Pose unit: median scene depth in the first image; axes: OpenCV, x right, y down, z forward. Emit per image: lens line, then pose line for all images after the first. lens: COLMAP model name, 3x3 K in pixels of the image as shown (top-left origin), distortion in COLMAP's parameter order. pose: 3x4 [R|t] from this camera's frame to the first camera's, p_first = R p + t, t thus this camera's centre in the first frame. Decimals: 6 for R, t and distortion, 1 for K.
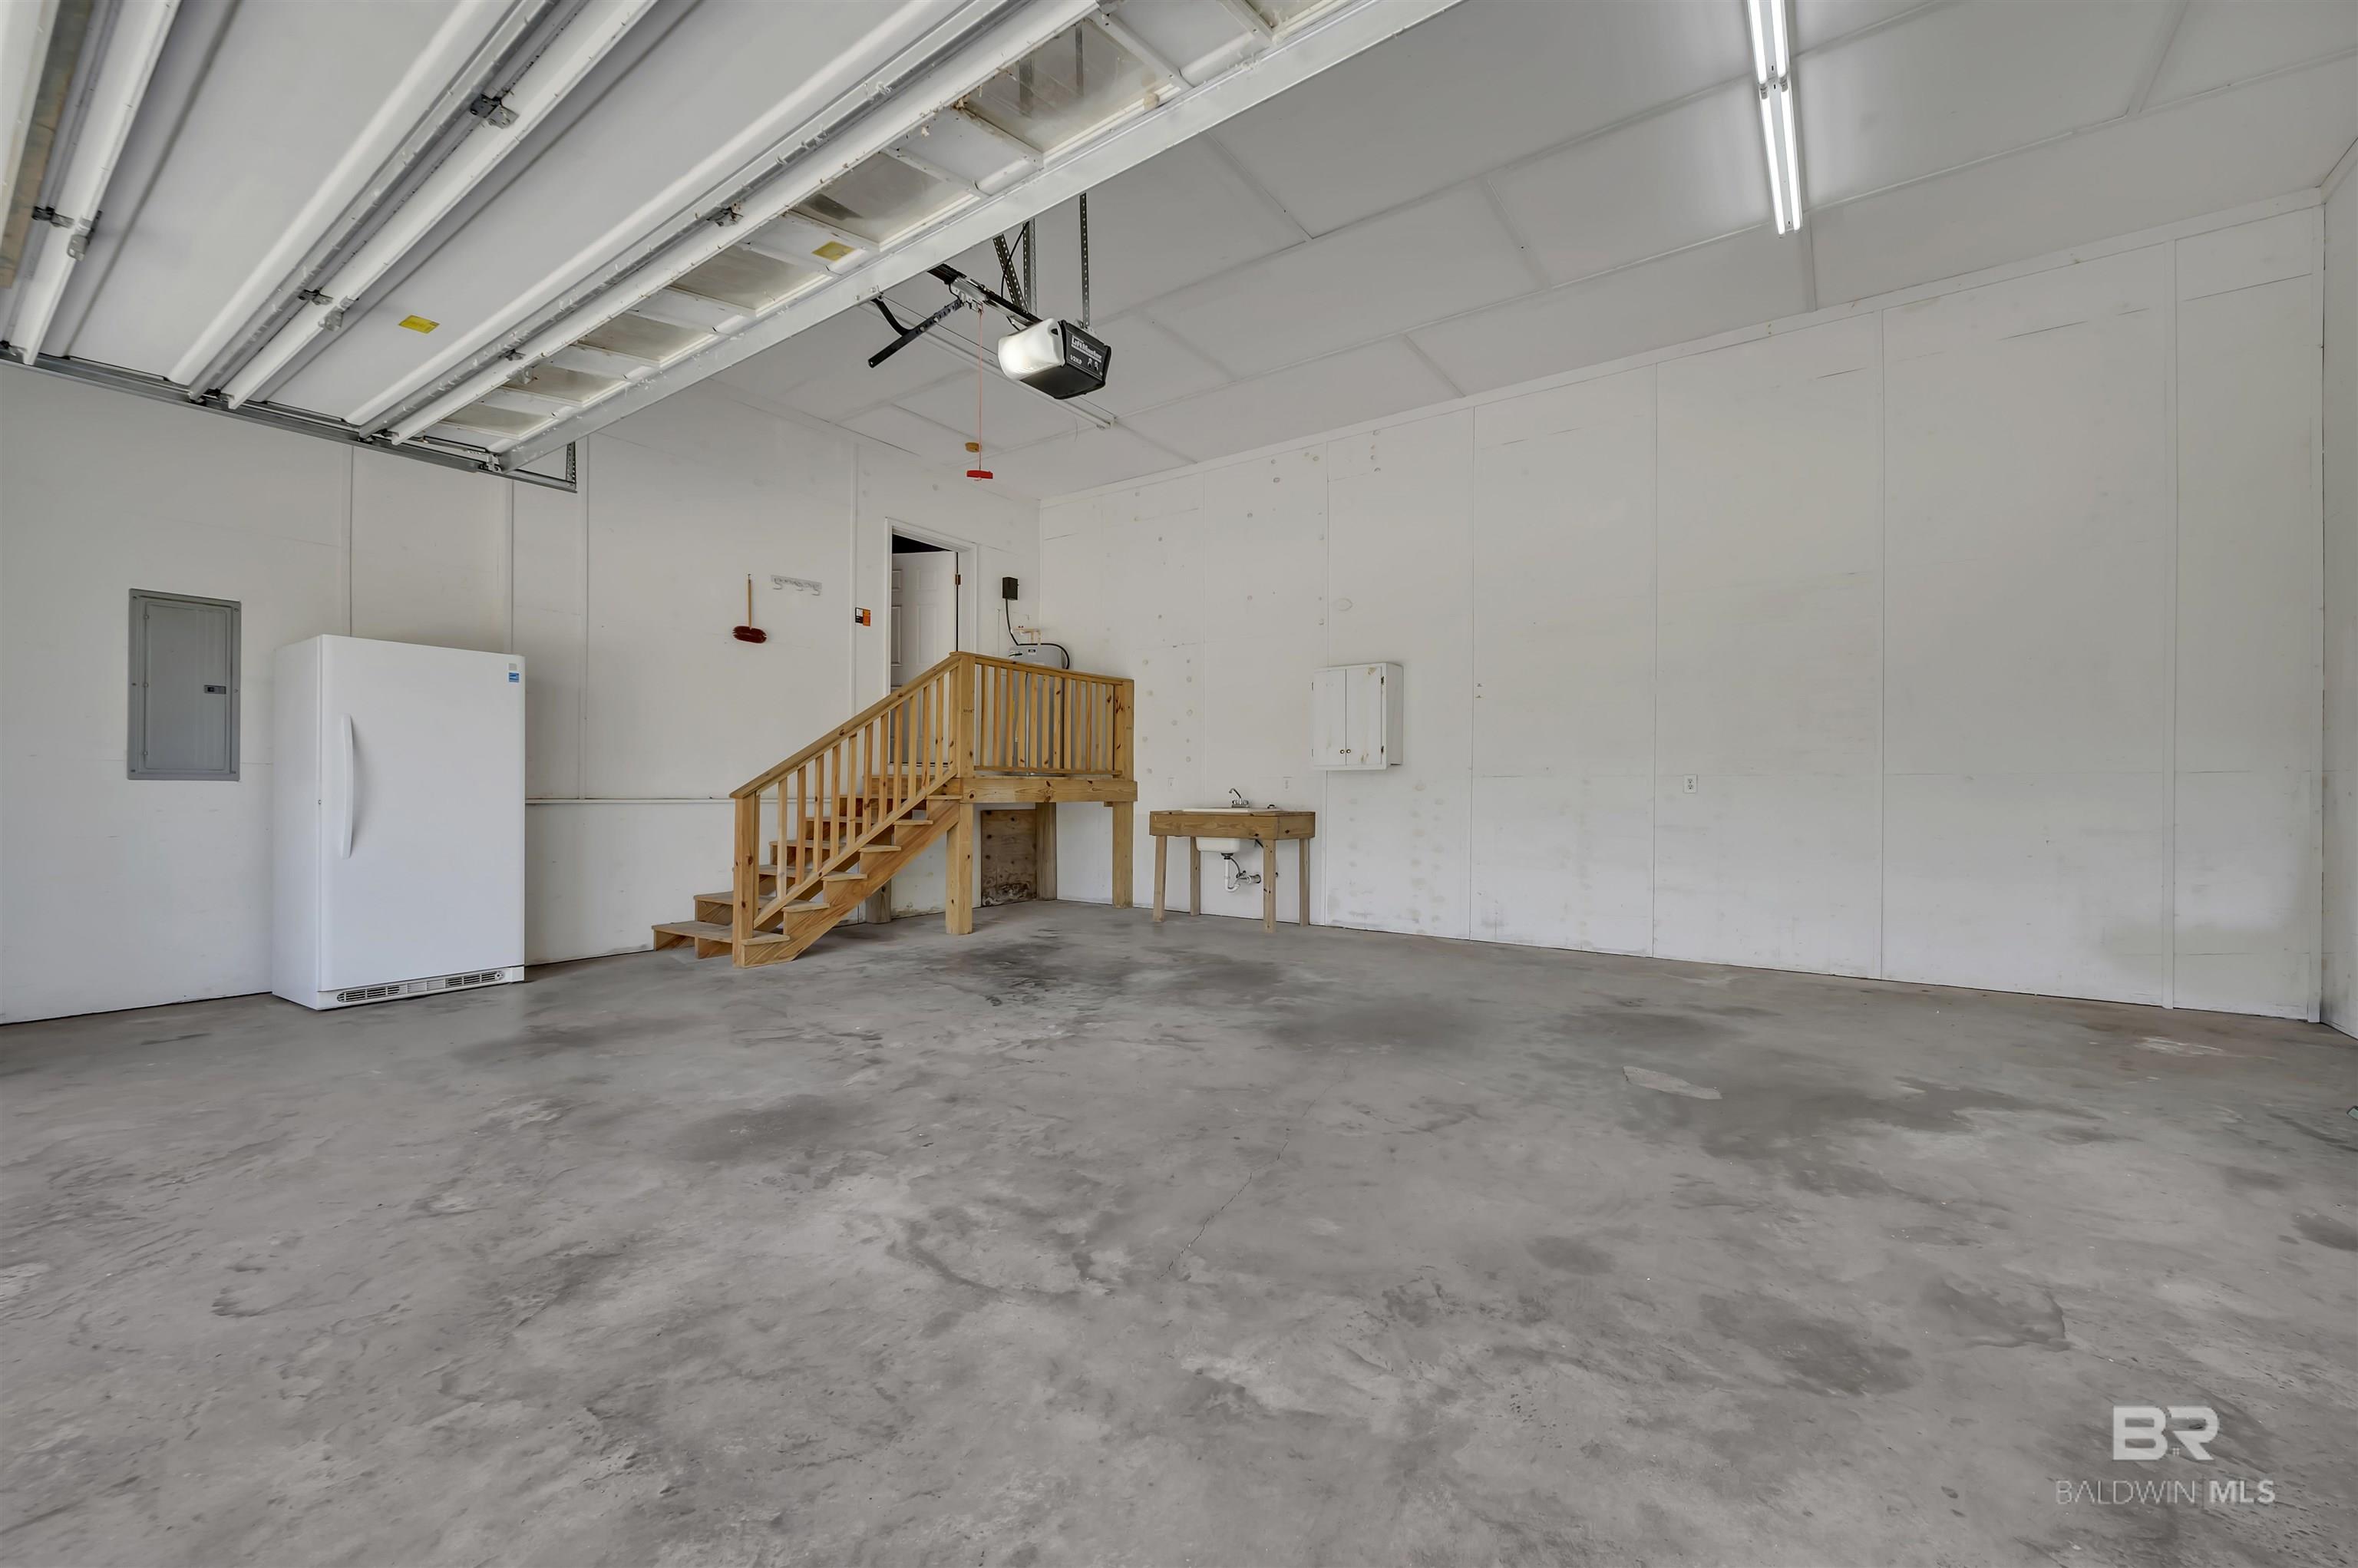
lens RADIAL K [[947.3, 0, 1179.0], [0, 947.3, 784.0], [0, 0, 1]] dist [-0.002409, -0.000270]
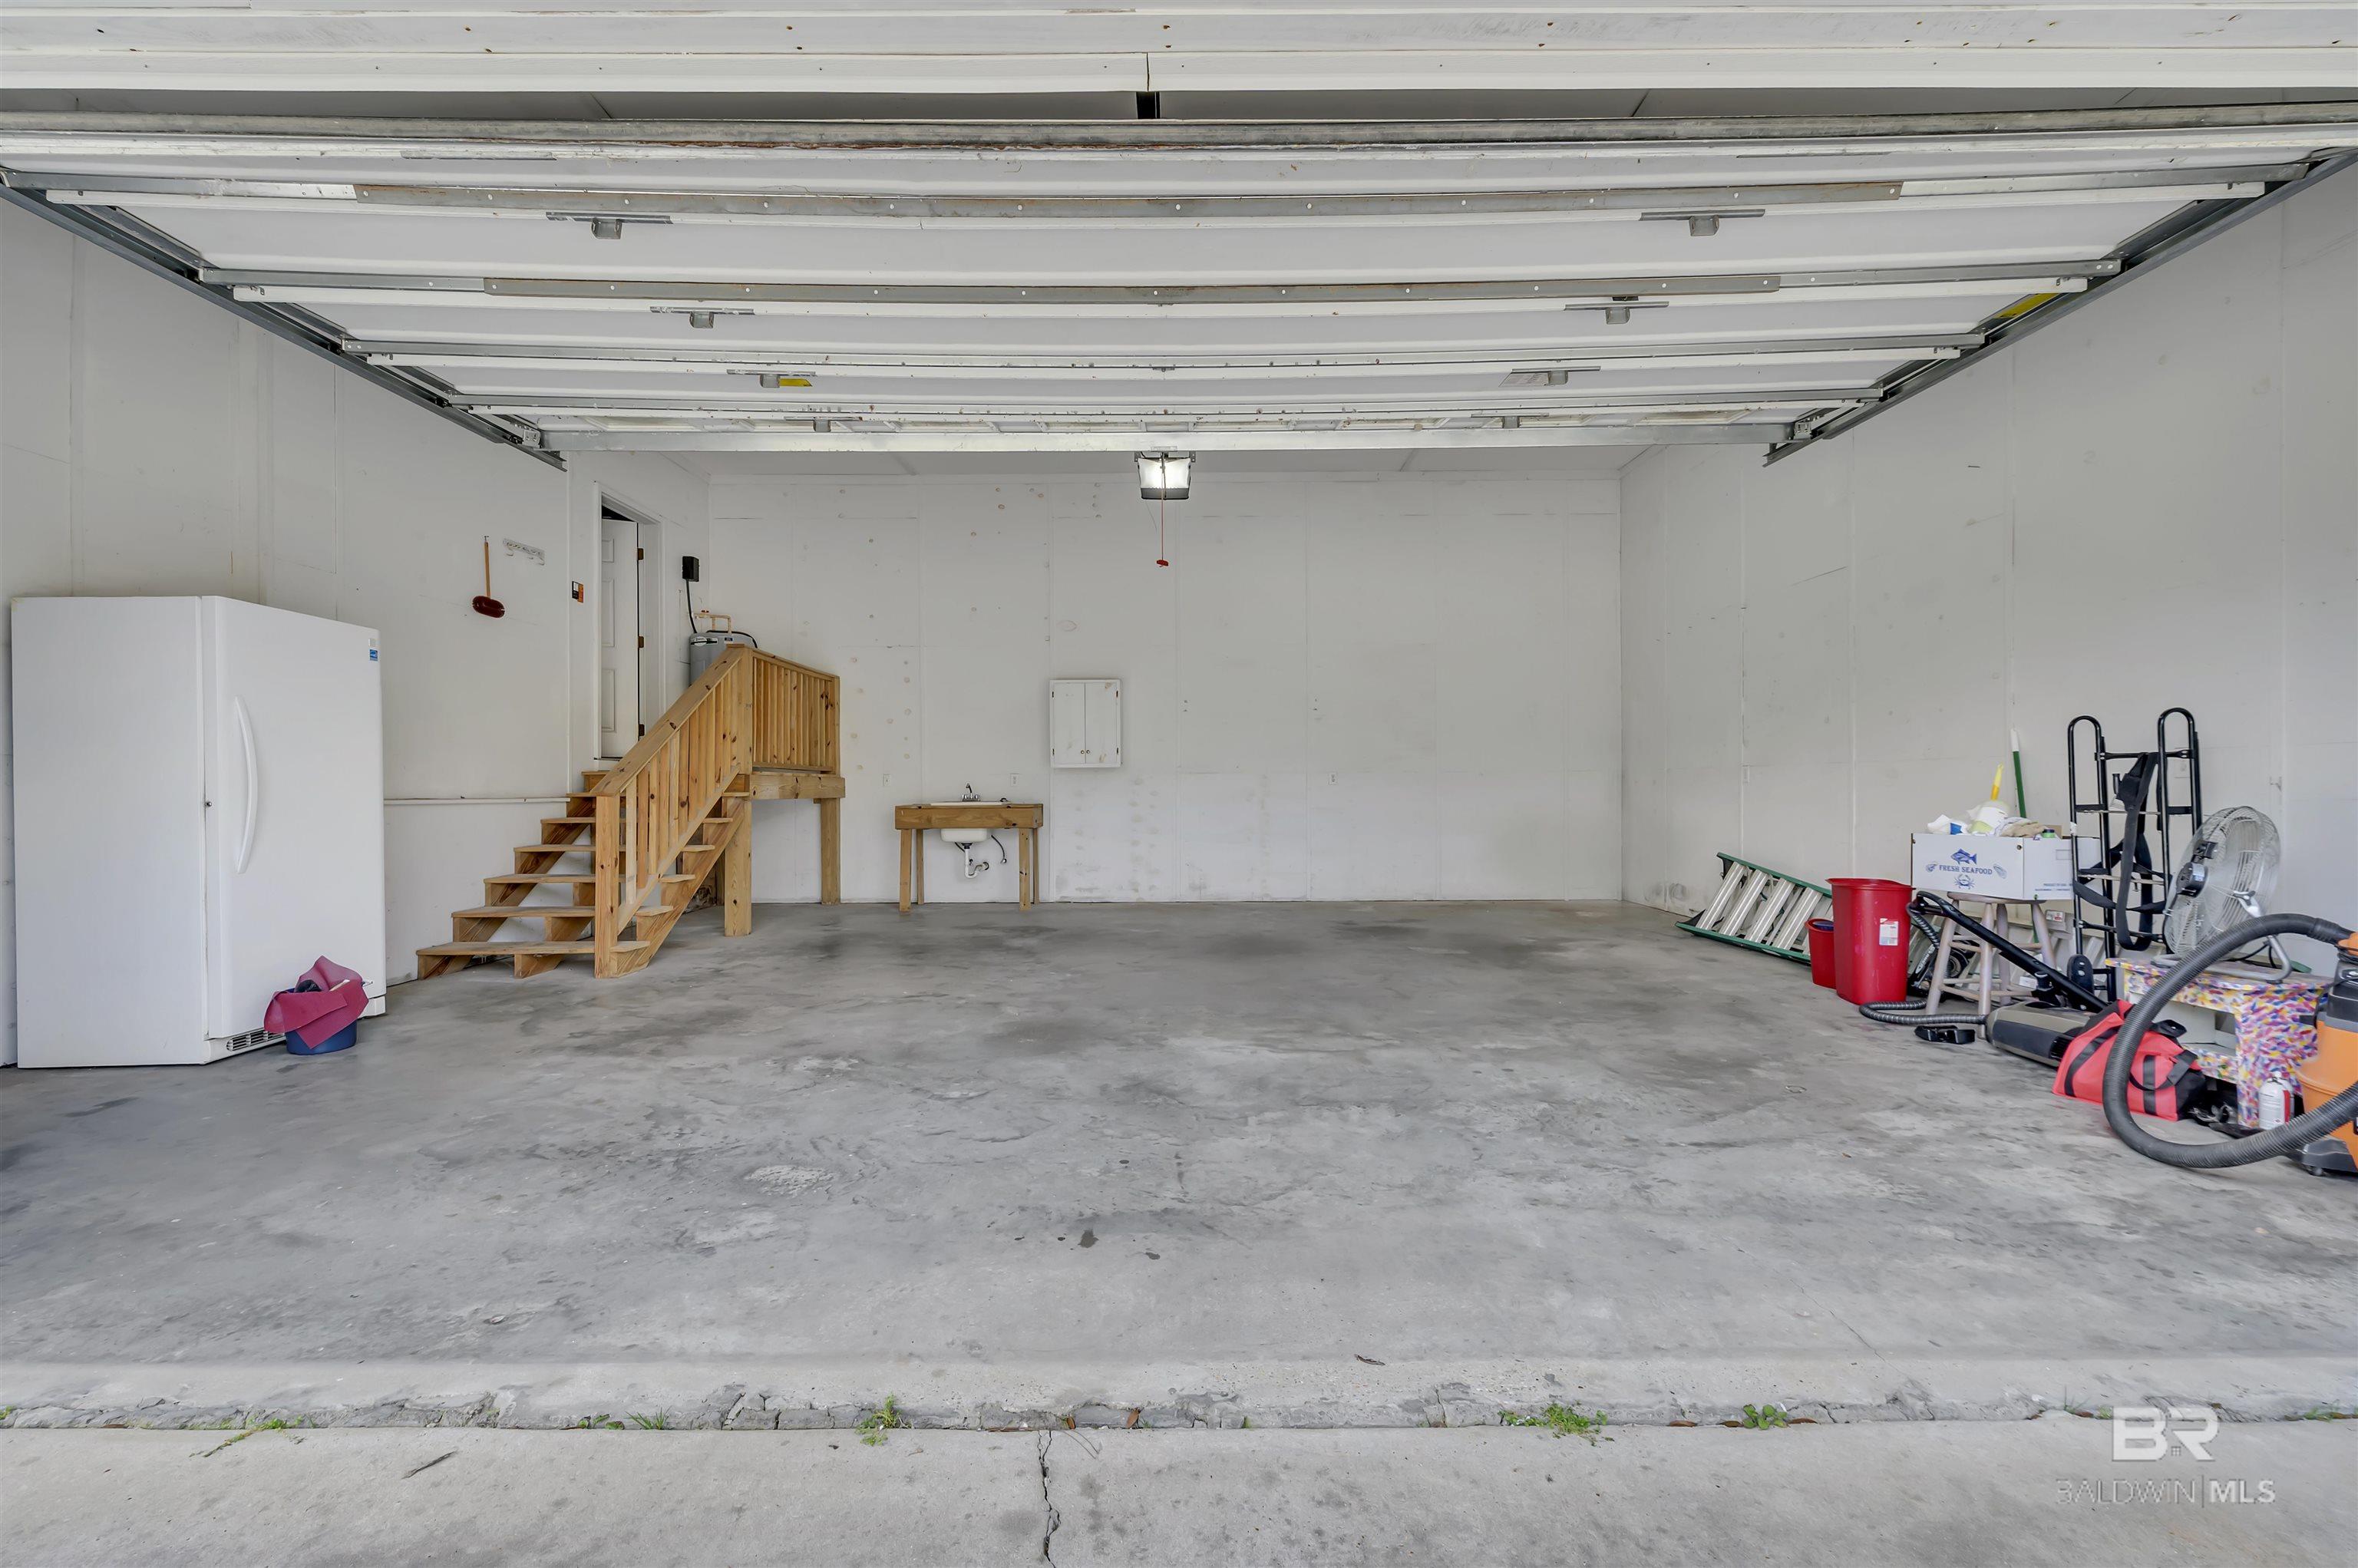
lens RADIAL K [[1056.4, 0, 1179.0], [0, 1056.4, 784.0], [0, 0, 1]] dist [-0.000940, -0.000137]
pose [[0.807474, -0.005236, 0.589881, -0.498468], [0.003600, 0.999986, 0.003948, 0.000967], [-0.589893, -0.001065, 0.807481, -0.136761]]
